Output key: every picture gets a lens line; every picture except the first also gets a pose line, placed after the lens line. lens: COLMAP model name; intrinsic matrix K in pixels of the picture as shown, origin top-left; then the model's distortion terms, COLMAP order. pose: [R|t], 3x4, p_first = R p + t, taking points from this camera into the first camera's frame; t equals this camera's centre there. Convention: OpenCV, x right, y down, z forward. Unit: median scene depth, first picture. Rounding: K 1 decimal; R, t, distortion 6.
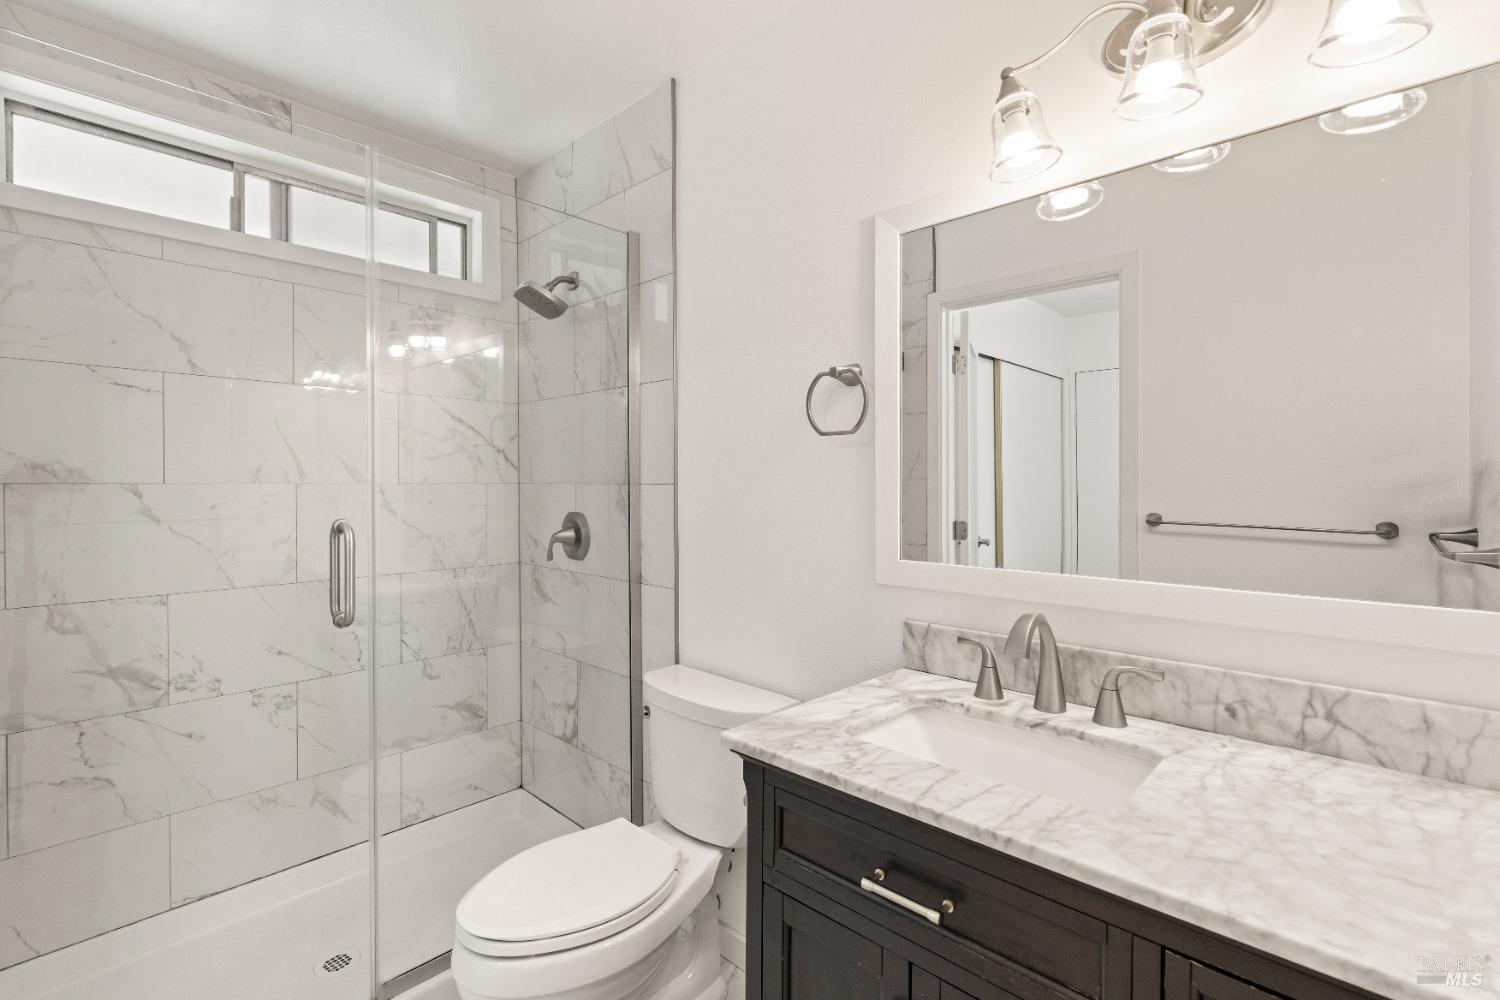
lens RADIAL K [[688.9, 0, 748.4], [0, 688.9, 491.6], [0, 0, 1]] dist [-0.004116, 0.000736]
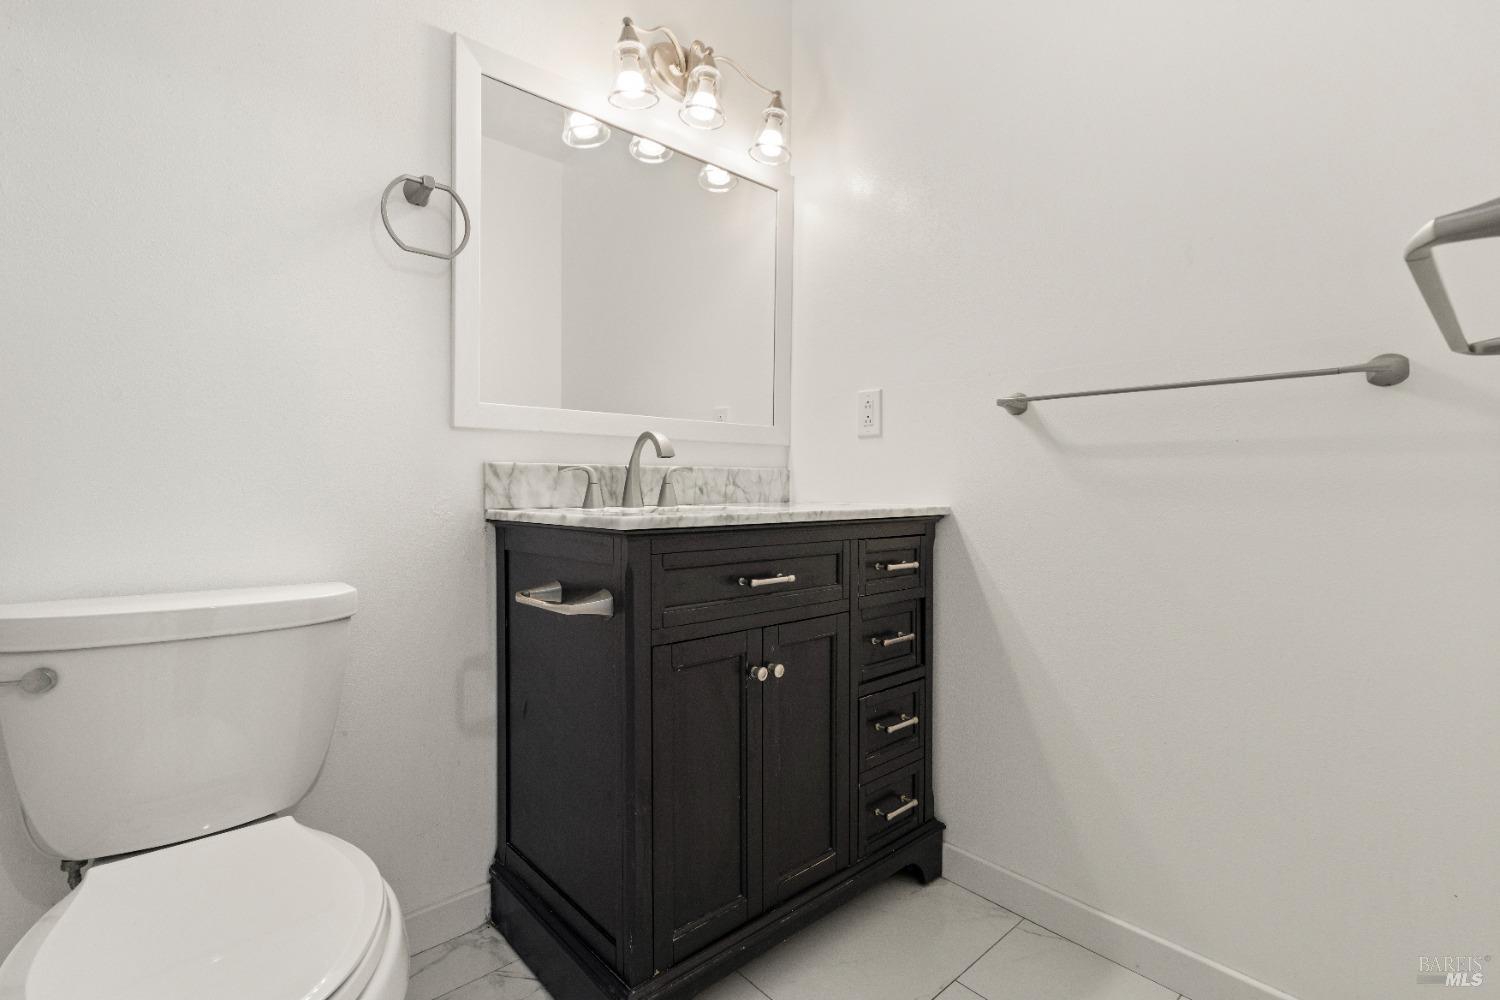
lens RADIAL K [[688.9, 0, 745.0], [0, 688.9, 489.3], [0, 0, 1]] dist [-0.004116, 0.000736]
pose [[0.071477, -0.006040, 0.997424, -0.766607], [0.008729, 0.999947, 0.005430, 0.229803], [-0.997404, 0.008318, 0.071526, 0.568485]]
